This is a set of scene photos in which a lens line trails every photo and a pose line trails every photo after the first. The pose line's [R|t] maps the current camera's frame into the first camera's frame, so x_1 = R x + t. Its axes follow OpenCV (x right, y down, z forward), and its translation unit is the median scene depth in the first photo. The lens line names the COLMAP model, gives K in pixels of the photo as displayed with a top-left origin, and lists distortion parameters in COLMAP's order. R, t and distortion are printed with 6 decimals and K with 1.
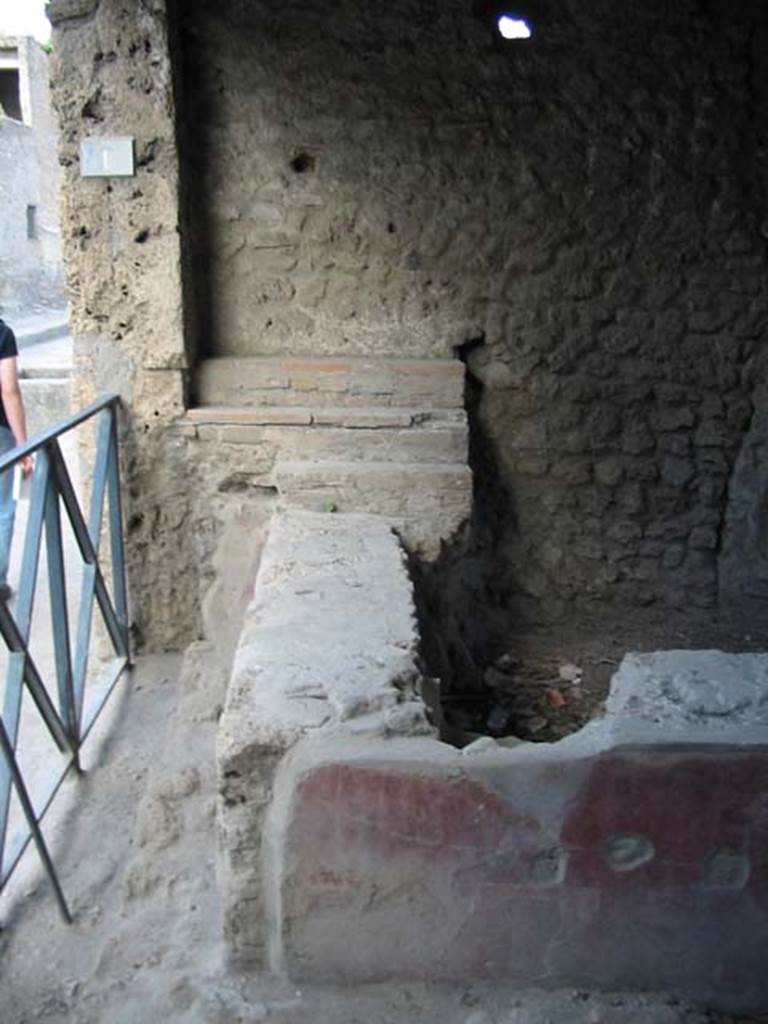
lens RADIAL K [[980.6, 0, 382.4], [0, 980.6, 483.0], [0, 0, 1]] dist [-0.175388, 0.188841]
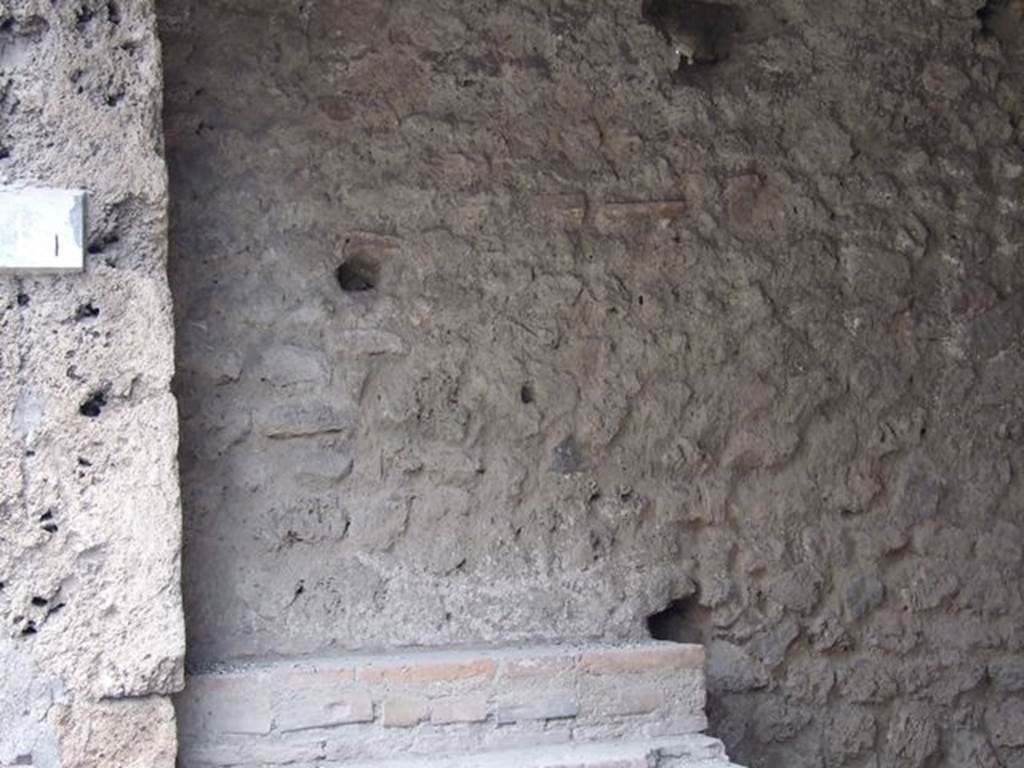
lens RADIAL K [[1511.6, 0, 476.7], [0, 1511.6, 390.9], [0, 0, 1]] dist [-0.022212, 0.106922]
pose [[0.955215, -0.018023, 0.295363, -0.260282], [0.109144, 0.949227, -0.295052, -0.027620], [-0.275049, 0.314076, 0.908683, 0.270417]]
